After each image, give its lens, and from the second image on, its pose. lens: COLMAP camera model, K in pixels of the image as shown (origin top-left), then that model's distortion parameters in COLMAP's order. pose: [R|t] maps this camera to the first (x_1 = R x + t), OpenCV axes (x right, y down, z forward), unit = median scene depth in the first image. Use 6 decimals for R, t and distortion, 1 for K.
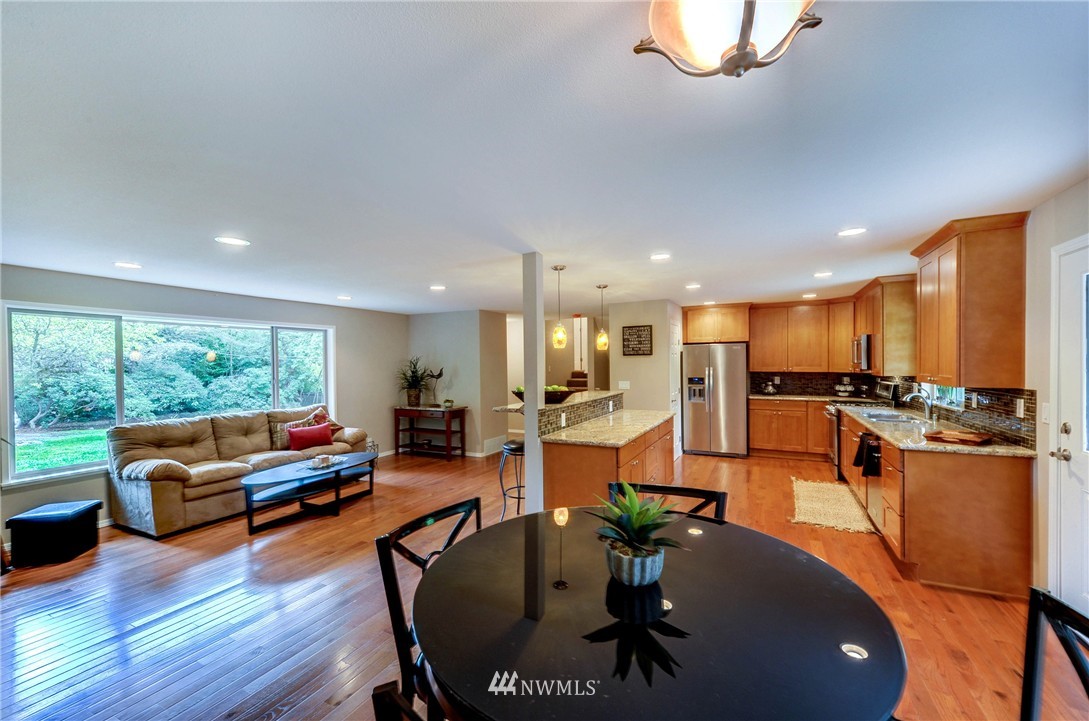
lens RADIAL K [[435.4, 0, 545.1], [0, 435.4, 364.7], [0, 0, 1]] dist [0.029544, 0.000027]
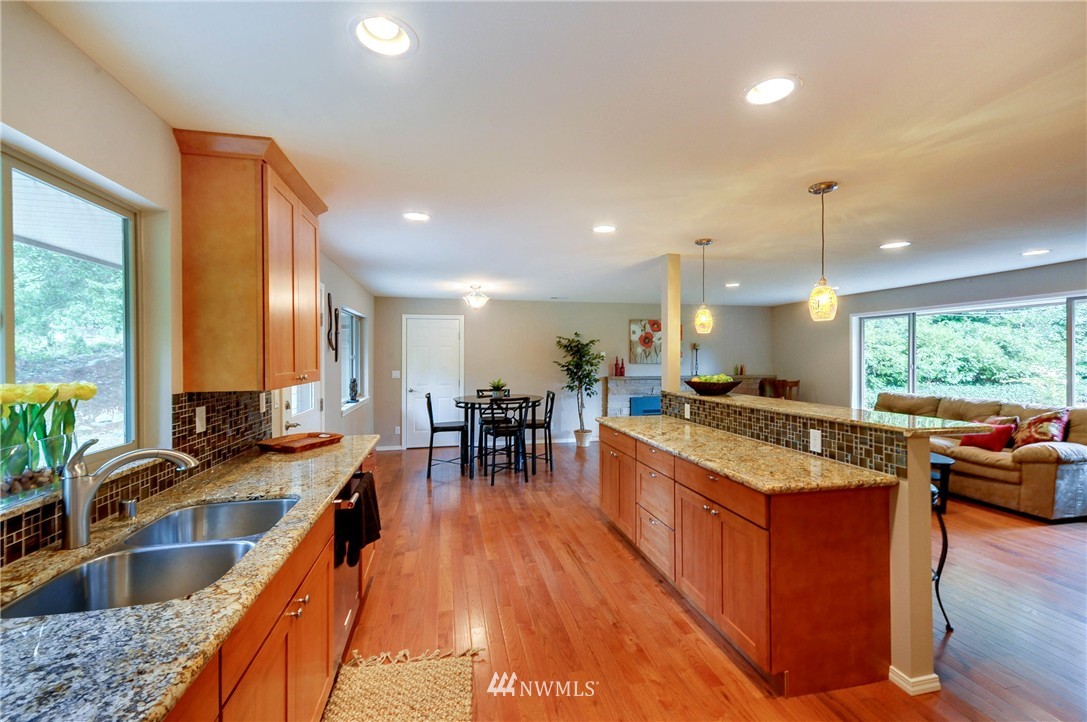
lens RADIAL K [[447.1, 0, 534.3], [0, 447.1, 357.8], [0, 0, 1]] dist [0.006637, -0.000090]
pose [[-0.781317, 0.014475, -0.623966, 0.510384], [0.009435, 0.999891, 0.011381, -0.001772], [0.624063, 0.003005, -0.781369, 0.895000]]
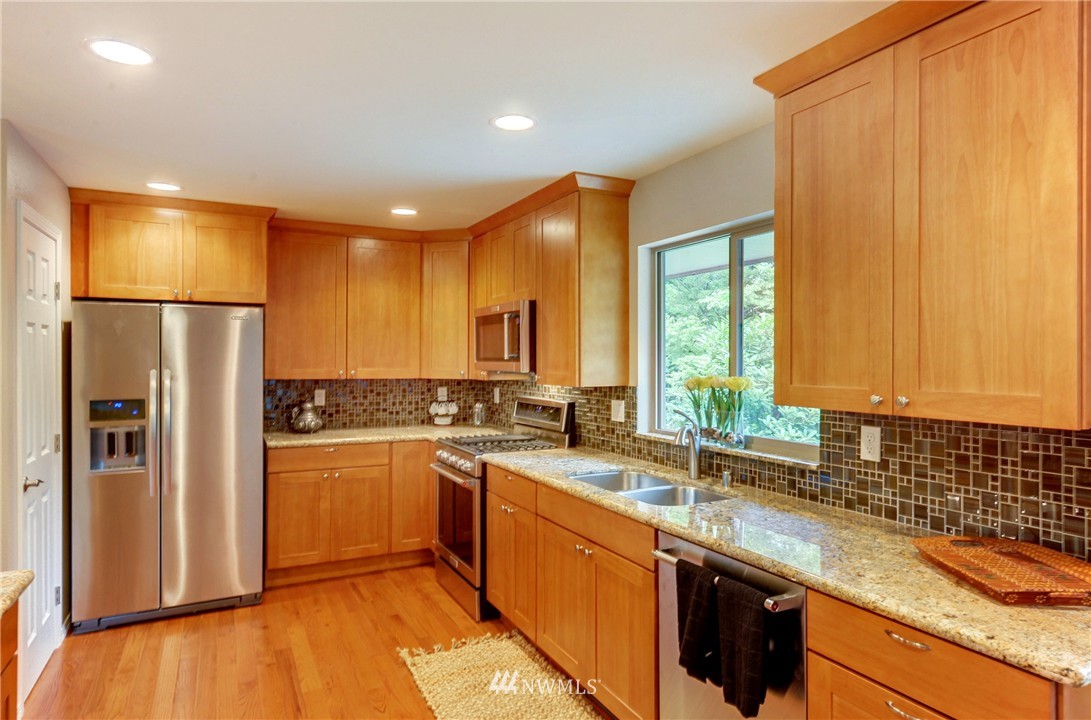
lens RADIAL K [[640.1, 0, 550.2], [0, 640.1, 359.8], [0, 0, 1]] dist [0.016108, -0.001598]
pose [[0.583309, 0.010134, 0.812187, 0.142154], [-0.002813, 0.999941, -0.010457, 0.003043], [-0.812246, 0.003815, 0.583303, 0.460045]]
